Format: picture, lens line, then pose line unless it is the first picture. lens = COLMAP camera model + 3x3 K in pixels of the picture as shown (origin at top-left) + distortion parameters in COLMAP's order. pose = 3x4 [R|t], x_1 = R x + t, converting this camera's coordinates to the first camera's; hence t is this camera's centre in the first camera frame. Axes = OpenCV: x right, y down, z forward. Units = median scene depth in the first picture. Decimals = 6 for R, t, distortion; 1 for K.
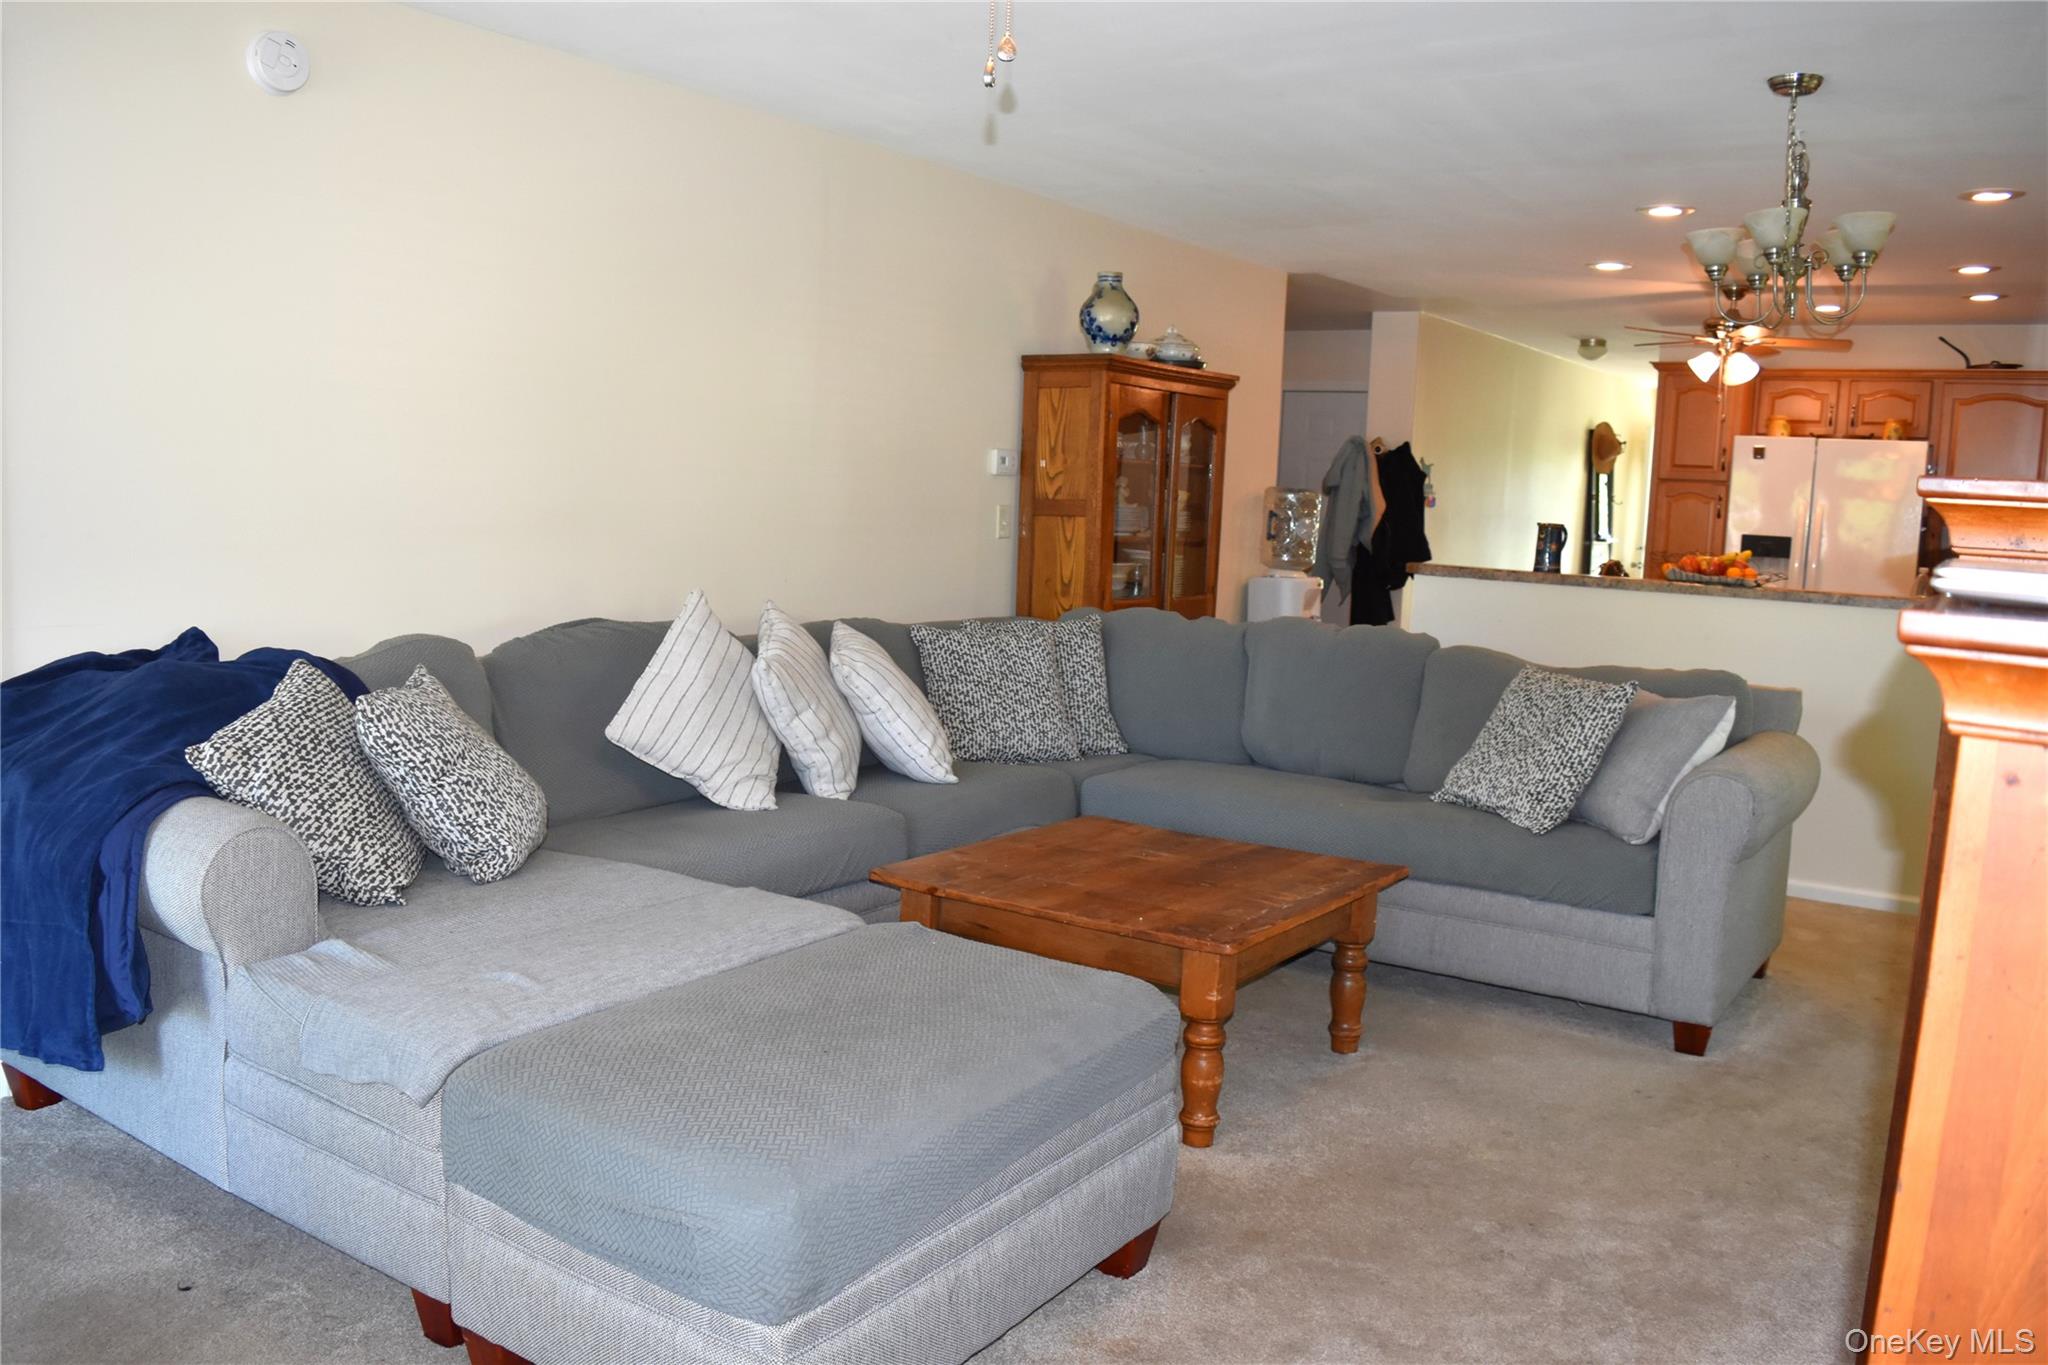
lens RADIAL K [[1603.9, 0, 1024.0], [0, 1603.9, 682.5], [0, 0, 1]] dist [-0.092919, 0.021503]
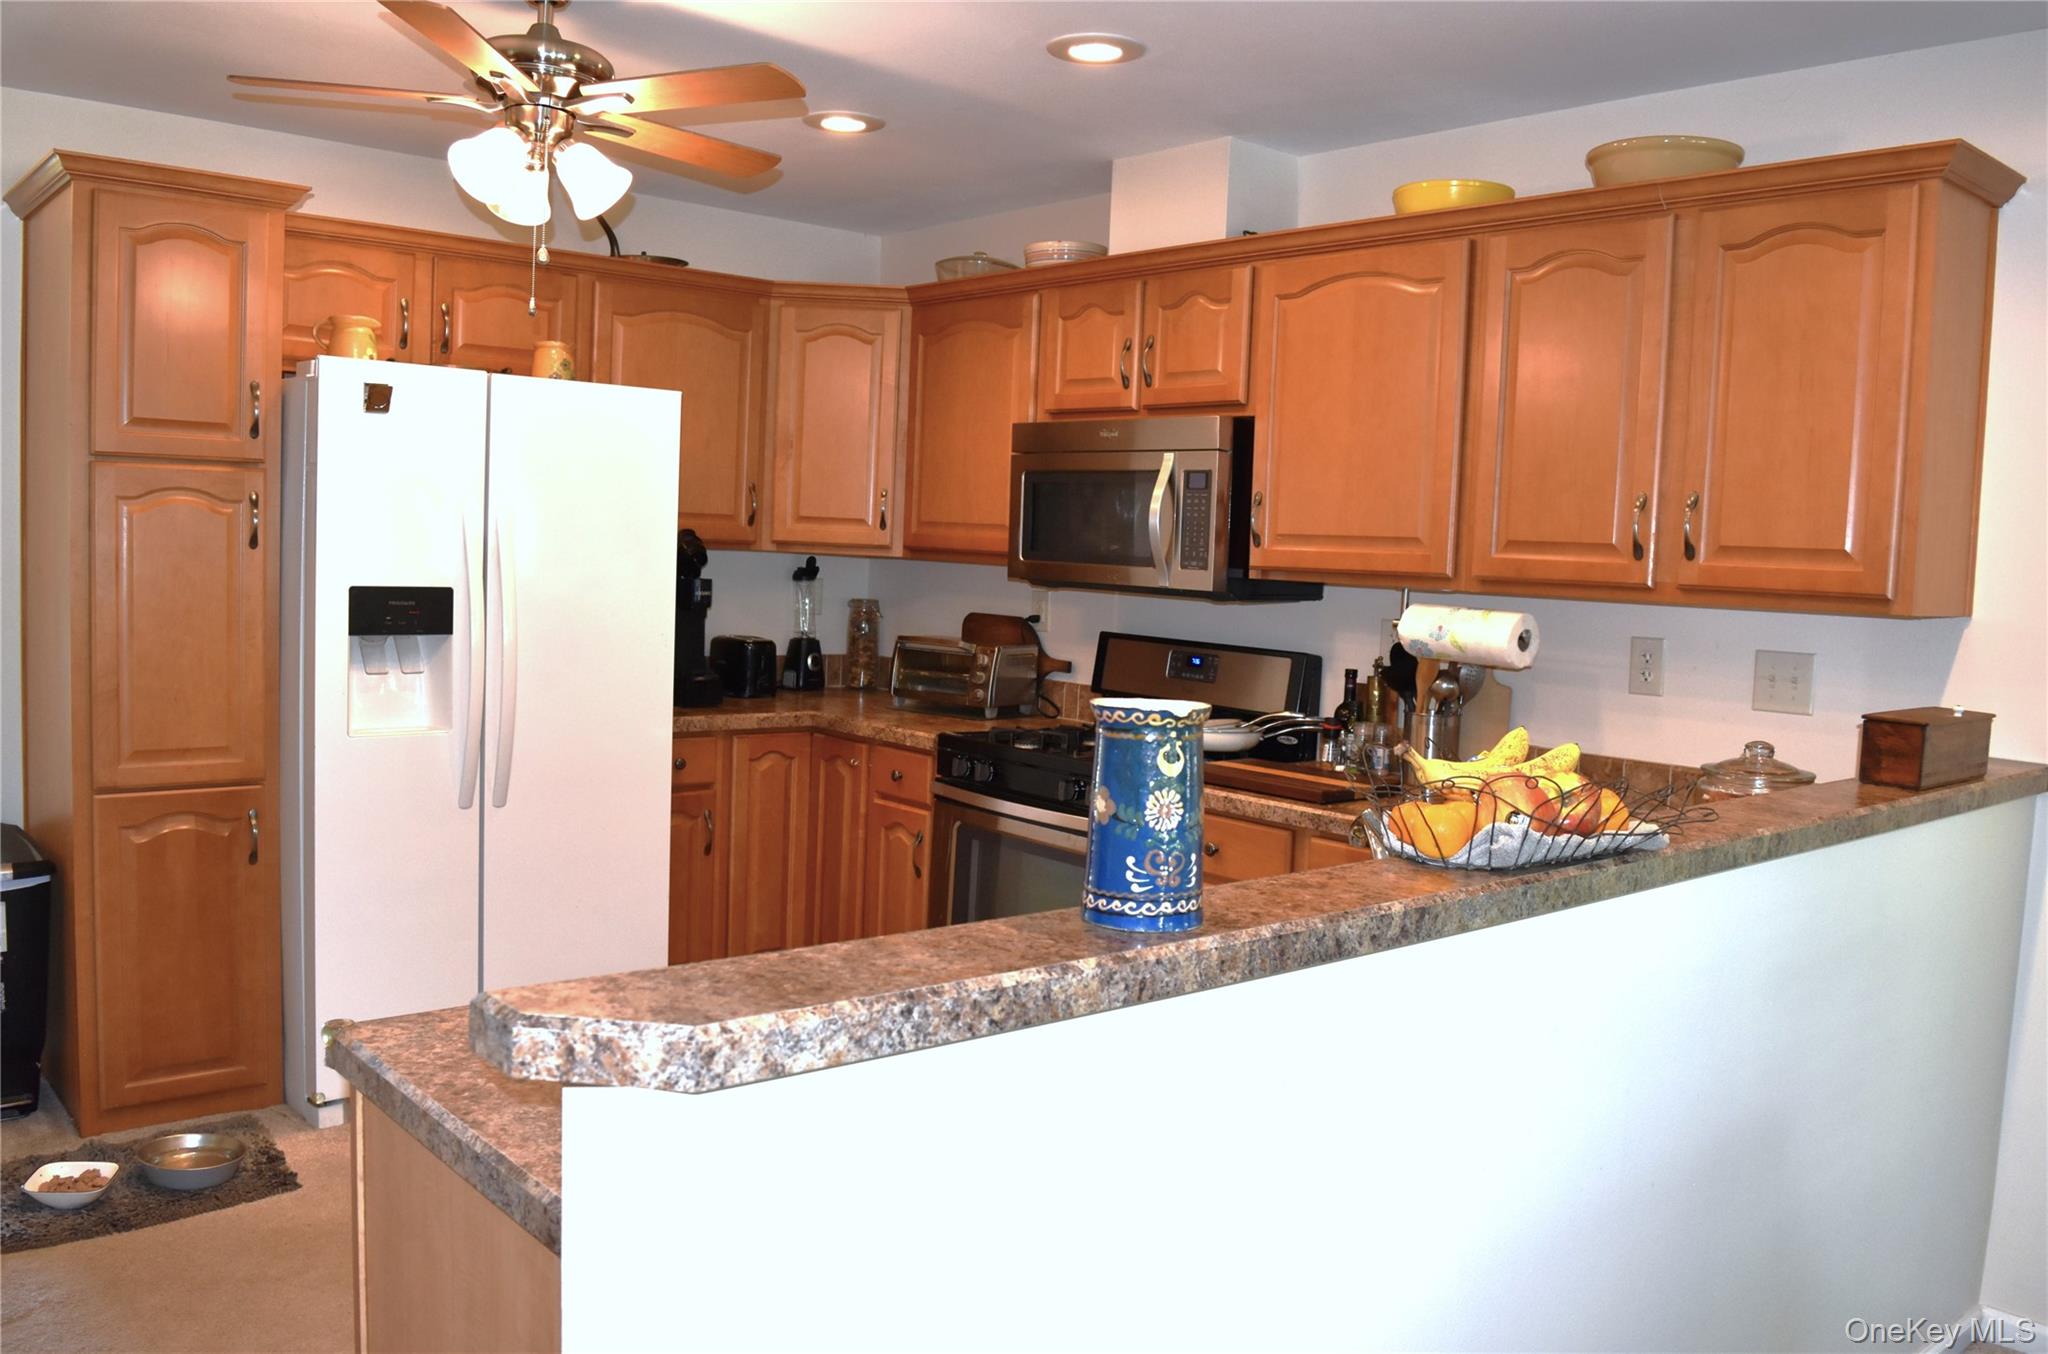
lens RADIAL K [[1629.7, 0, 1024.3], [0, 1629.7, 700.9], [0, 0, 1]] dist [-0.007706, -0.261099]
pose [[0.258861, -0.119990, 0.958433, 0.086162], [0.082917, 0.991352, 0.101716, -0.103754], [-0.962349, 0.053141, 0.266572, 0.792162]]
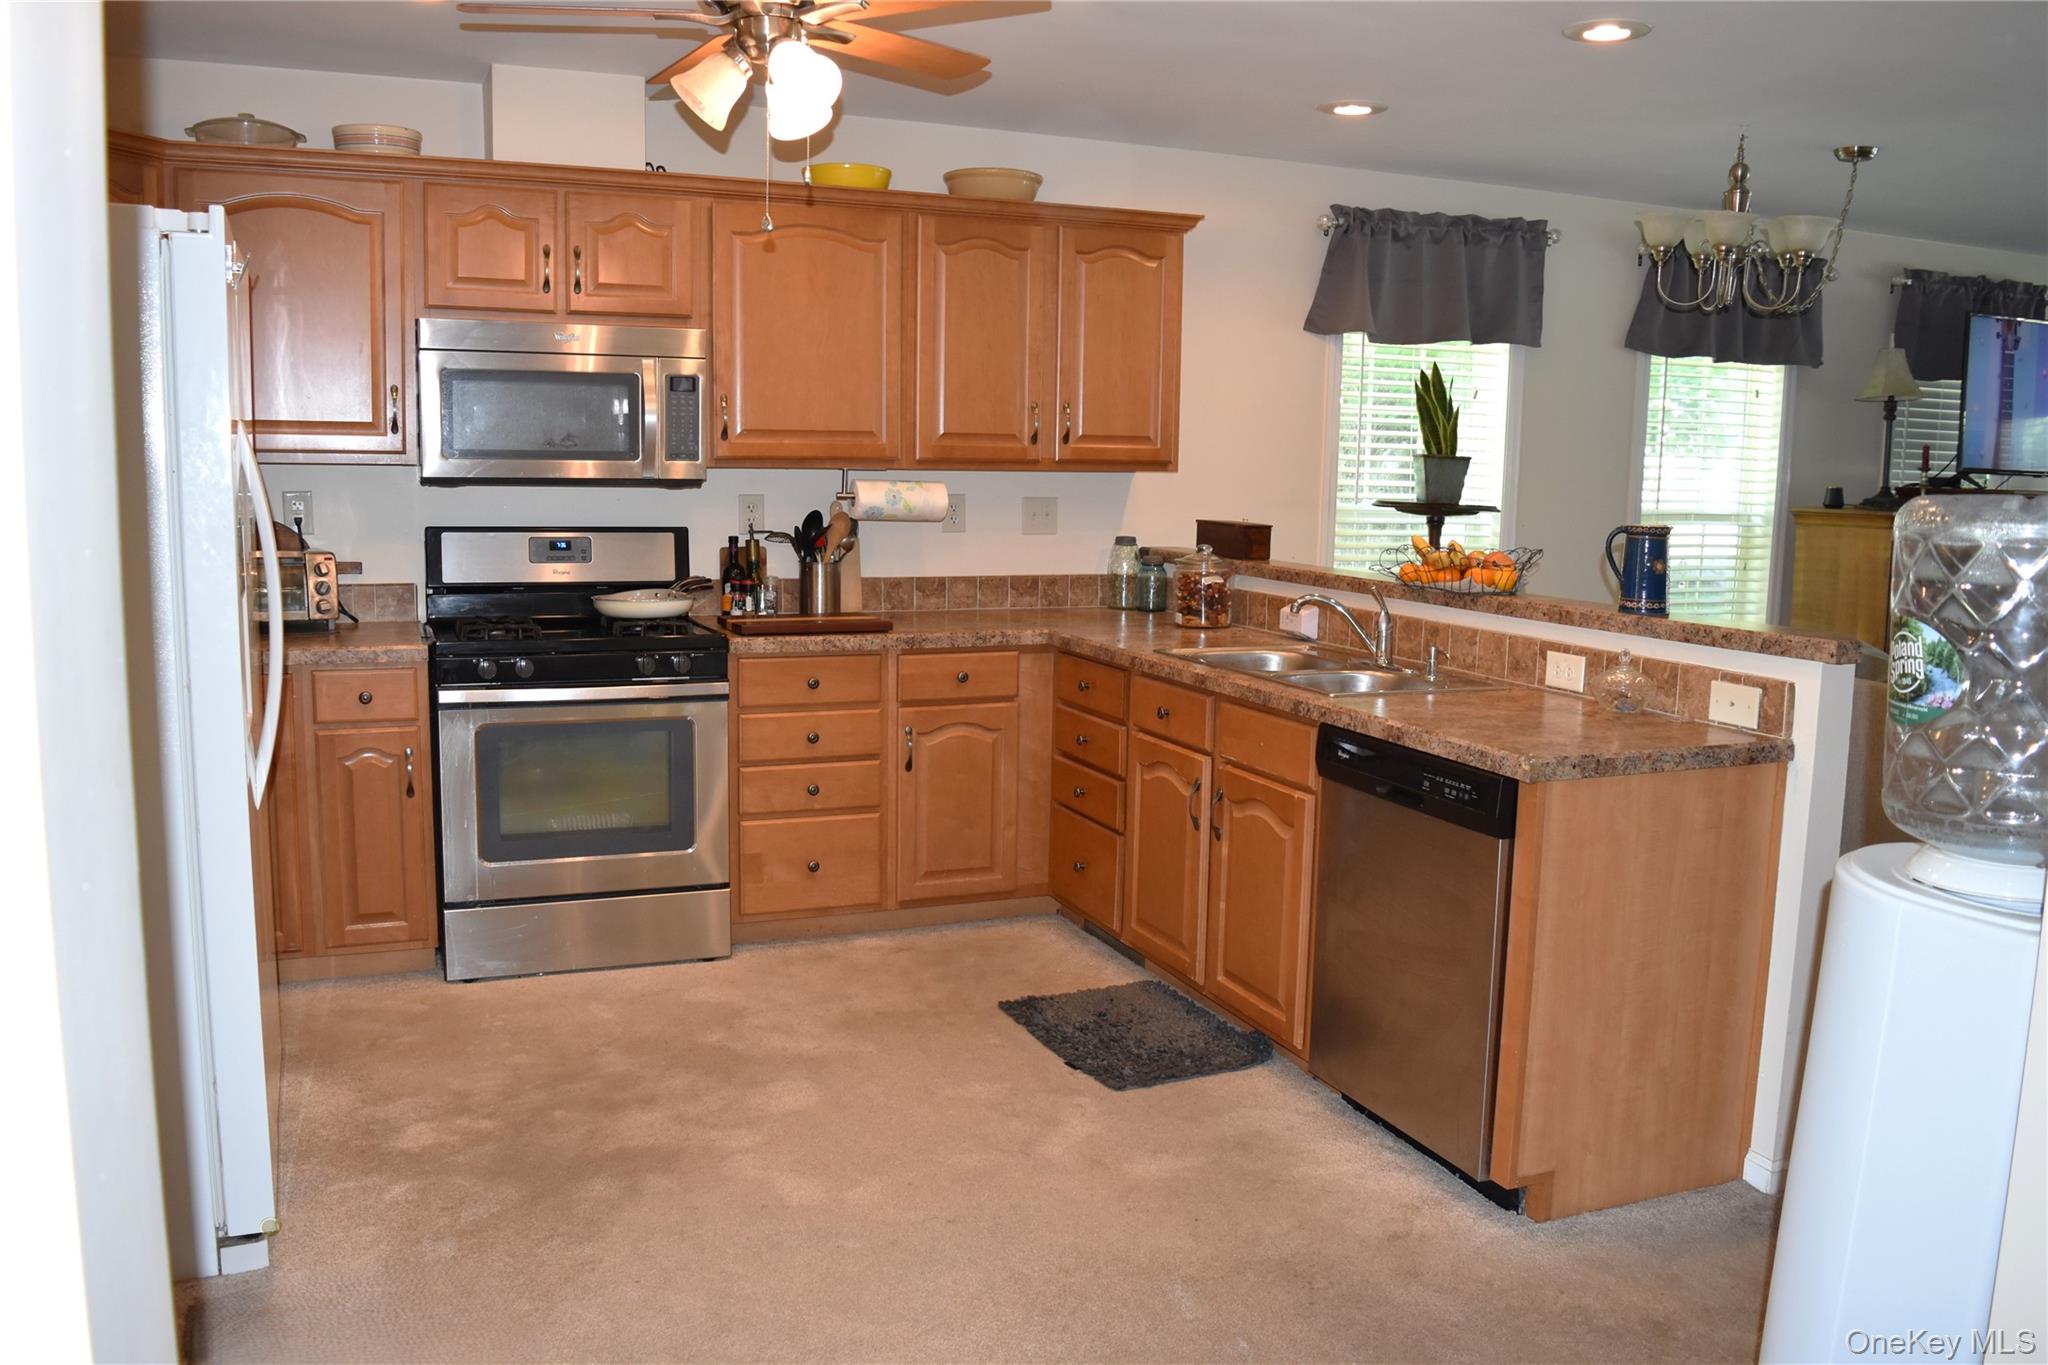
lens RADIAL K [[1603.9, 0, 1024.0], [0, 1603.9, 682.5], [0, 0, 1]] dist [-0.092919, 0.021503]
pose [[-0.834801, -0.128747, 0.535286, 0.174343], [0.014562, 0.966769, 0.255237, -0.158895], [-0.550359, 0.220867, -0.805185, 1.314610]]
